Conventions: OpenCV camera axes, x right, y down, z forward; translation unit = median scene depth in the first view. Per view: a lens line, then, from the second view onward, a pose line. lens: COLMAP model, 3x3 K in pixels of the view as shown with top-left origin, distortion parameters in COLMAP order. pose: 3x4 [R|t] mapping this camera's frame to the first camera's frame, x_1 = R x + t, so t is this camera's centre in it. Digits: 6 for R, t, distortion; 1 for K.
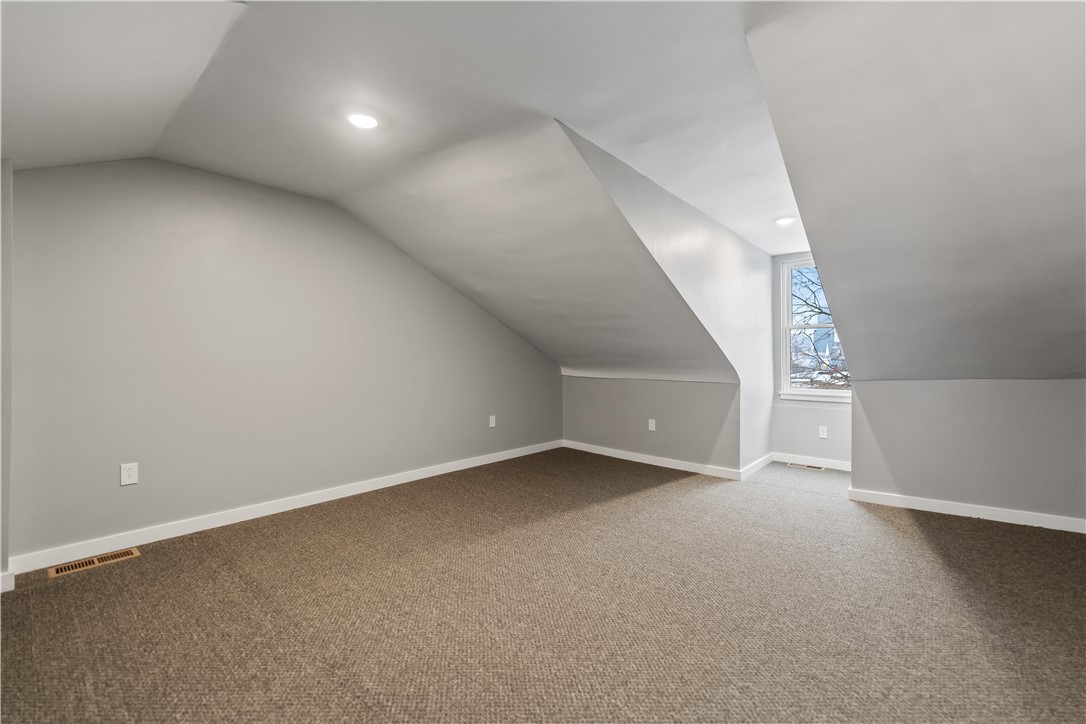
lens RADIAL K [[456.8, 0, 543.0], [0, 456.8, 362.0], [0, 0, 1]] dist [-0.000450, -0.000059]
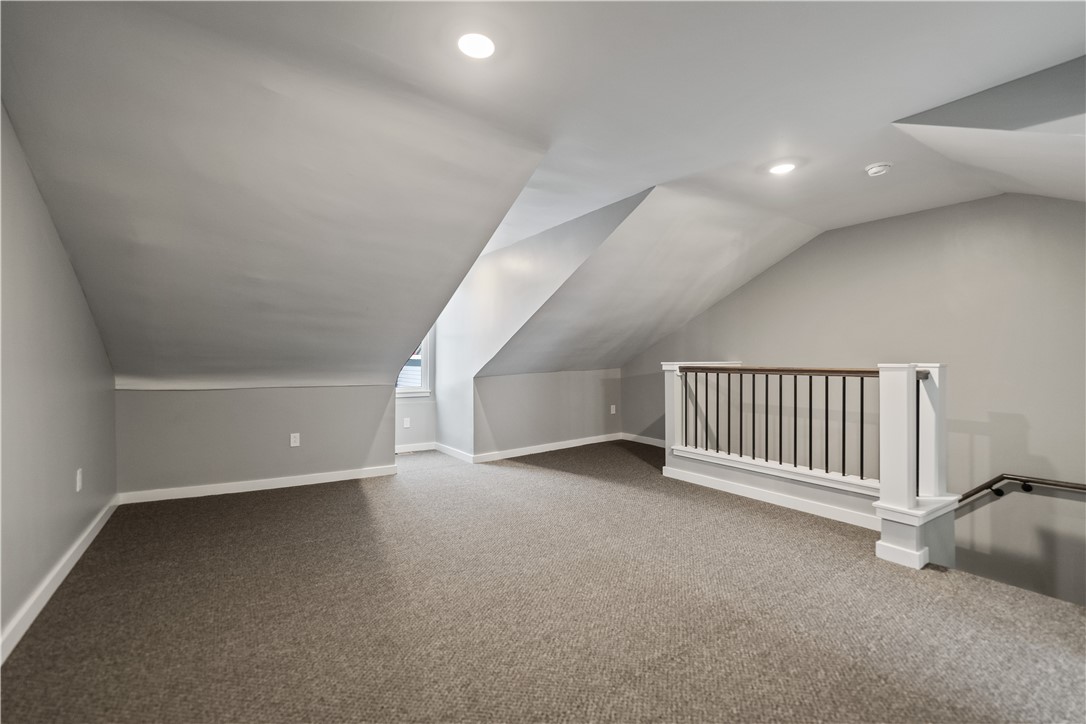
lens RADIAL K [[487.2, 0, 549.7], [0, 487.2, 361.5], [0, 0, 1]] dist [-0.000067, 0.000103]
pose [[0.247370, -0.002827, 0.968917, -0.534644], [0.011152, 0.999938, 0.000070, -0.003188], [-0.968857, 0.010788, 0.247386, 0.319519]]
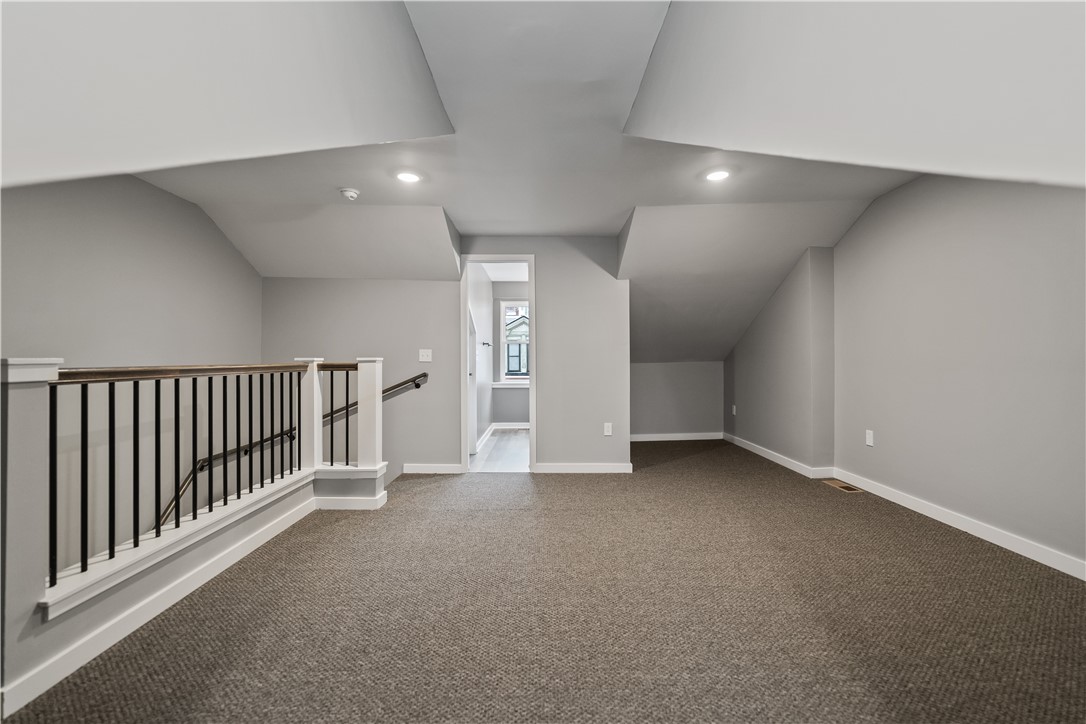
lens RADIAL K [[469.5, 0, 543.0], [0, 469.5, 362.0], [0, 0, 1]] dist [0.001062, -0.000119]
pose [[-0.752703, 0.009058, -0.658298, 0.422919], [-0.001104, 0.999887, 0.015021, -0.001728], [0.658360, 0.012033, -0.752607, 0.796060]]
